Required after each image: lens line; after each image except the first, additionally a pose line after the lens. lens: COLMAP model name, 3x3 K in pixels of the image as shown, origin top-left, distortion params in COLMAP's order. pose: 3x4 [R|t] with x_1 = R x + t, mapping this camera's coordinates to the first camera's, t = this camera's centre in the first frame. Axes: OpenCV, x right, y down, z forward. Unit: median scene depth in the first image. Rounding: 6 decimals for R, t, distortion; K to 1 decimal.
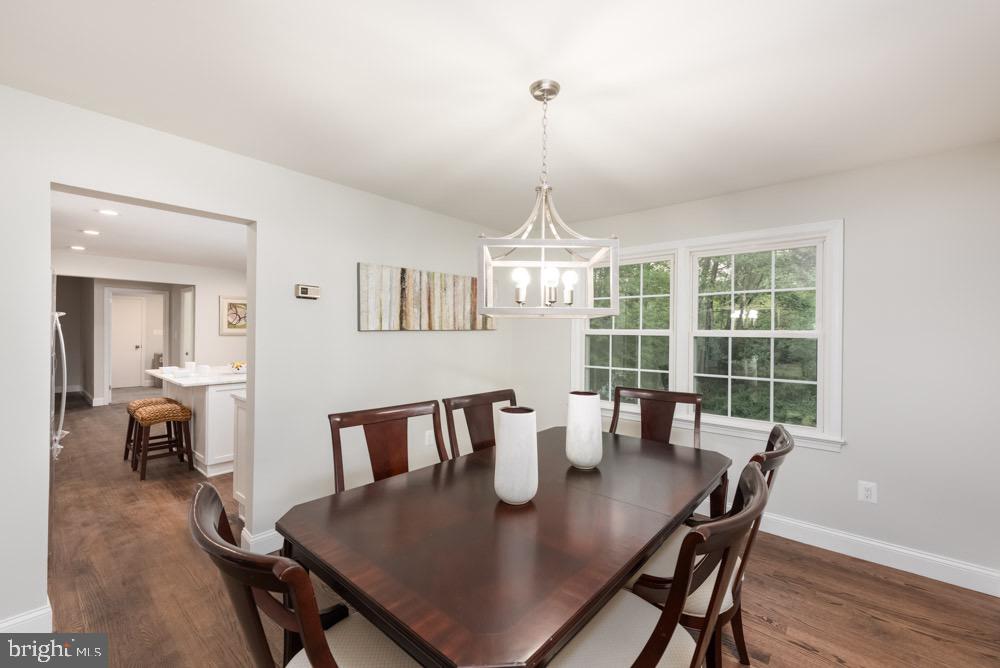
lens RADIAL K [[395.5, 0, 503.9], [0, 395.5, 335.3], [0, 0, 1]] dist [0.000414, 0.000034]
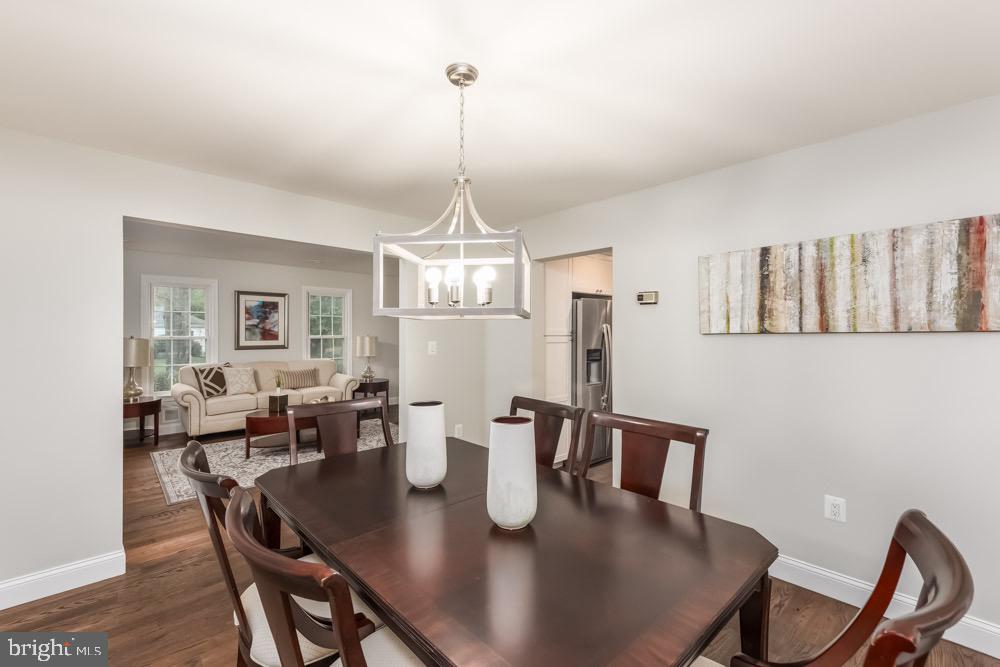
lens RADIAL K [[438.7, 0, 499.0], [0, 438.7, 332.1], [0, 0, 1]] dist [0.015825, 0.000290]
pose [[-0.120005, -0.003908, -0.992766, 0.580868], [-0.008166, 0.999962, -0.002949, -0.007722], [0.992740, 0.007753, -0.120032, 0.589242]]
